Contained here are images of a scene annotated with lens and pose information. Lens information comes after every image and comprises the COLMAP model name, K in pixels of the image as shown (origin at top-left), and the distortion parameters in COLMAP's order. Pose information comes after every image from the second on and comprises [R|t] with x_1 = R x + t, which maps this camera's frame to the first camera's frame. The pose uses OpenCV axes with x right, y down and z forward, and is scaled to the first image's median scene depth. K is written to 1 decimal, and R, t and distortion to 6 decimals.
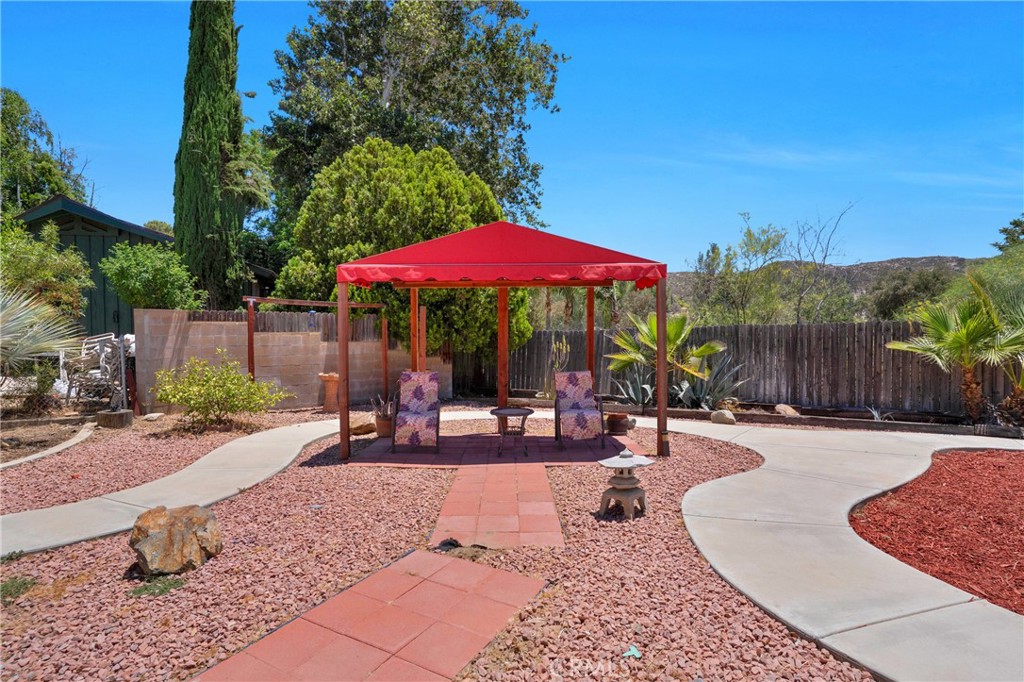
lens RADIAL K [[511.5, 0, 515.1], [0, 511.5, 344.1], [0, 0, 1]] dist [-0.025996, 0.005243]
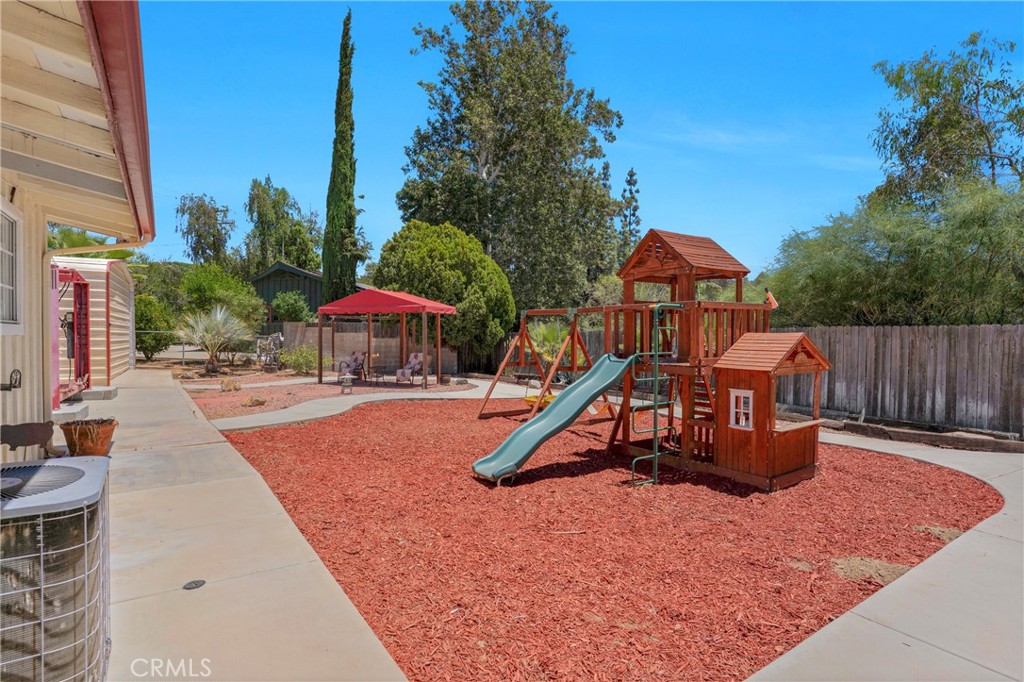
lens RADIAL K [[511.5, 0, 516.0], [0, 511.5, 346.8], [0, 0, 1]] dist [-0.025996, 0.005243]
pose [[0.915890, 0.018779, -0.400990, 0.817061], [-0.016757, 0.999823, 0.008547, 0.002305], [0.401080, -0.001109, 0.916042, -0.480780]]
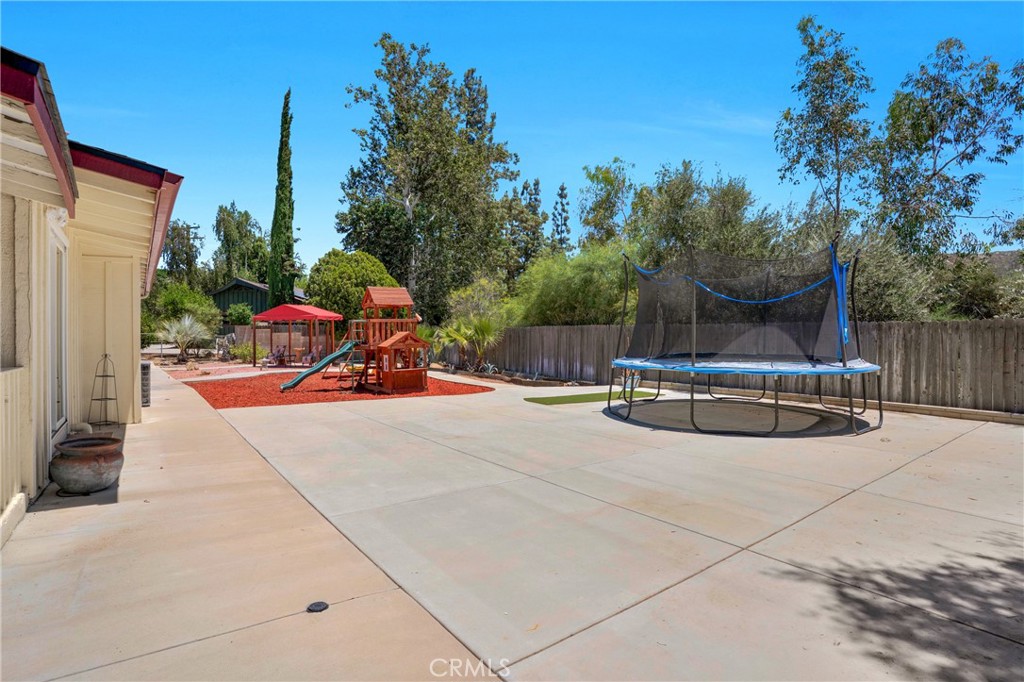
lens RADIAL K [[511.5, 0, 503.9], [0, 511.5, 335.4], [0, 0, 1]] dist [-0.025996, 0.005243]
pose [[0.922391, 0.001276, -0.386255, 1.465873], [-0.005068, 0.999948, -0.008798, 0.005970], [0.386224, 0.010073, 0.922350, -0.912065]]
